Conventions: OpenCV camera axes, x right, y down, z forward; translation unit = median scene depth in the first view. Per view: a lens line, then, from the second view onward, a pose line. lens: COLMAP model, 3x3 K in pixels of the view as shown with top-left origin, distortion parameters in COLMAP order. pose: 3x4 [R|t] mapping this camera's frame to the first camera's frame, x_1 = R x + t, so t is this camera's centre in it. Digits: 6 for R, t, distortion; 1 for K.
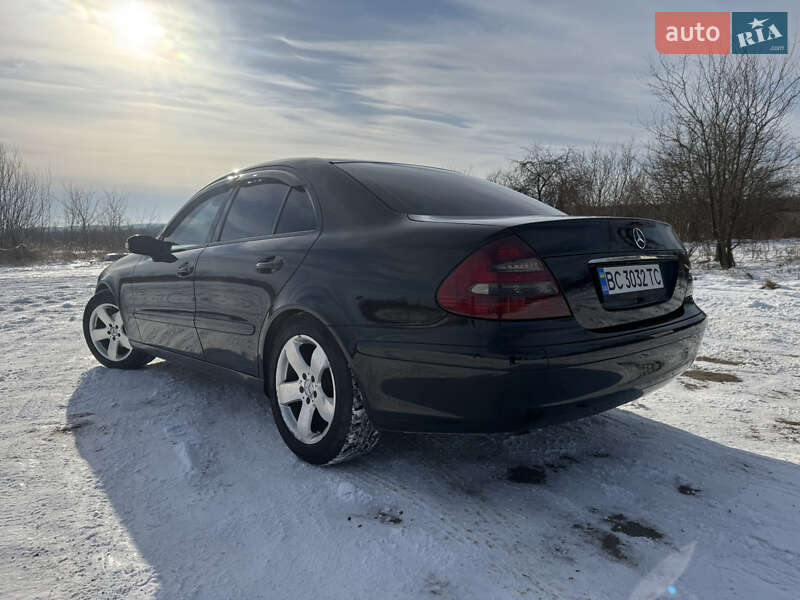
lens RADIAL K [[574.4, 0, 403.2], [0, 574.4, 300.4], [0, 0, 1]] dist [0.012393, -0.014187]
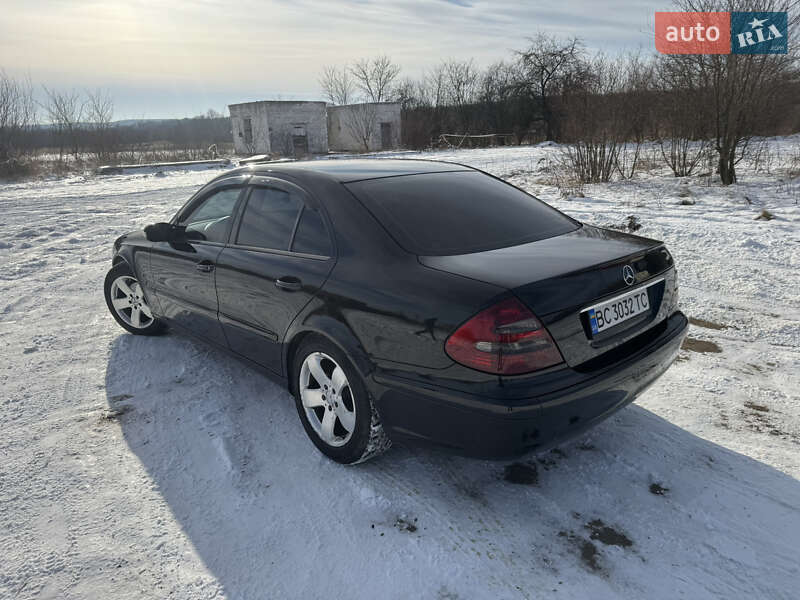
lens RADIAL K [[574.4, 0, 403.8], [0, 574.4, 299.3], [0, 0, 1]] dist [0.012393, -0.014187]
pose [[0.999873, -0.015903, 0.001365, -0.019020], [0.015414, 0.984275, 0.175966, -0.241460], [-0.004142, -0.175923, 0.984395, -0.079994]]
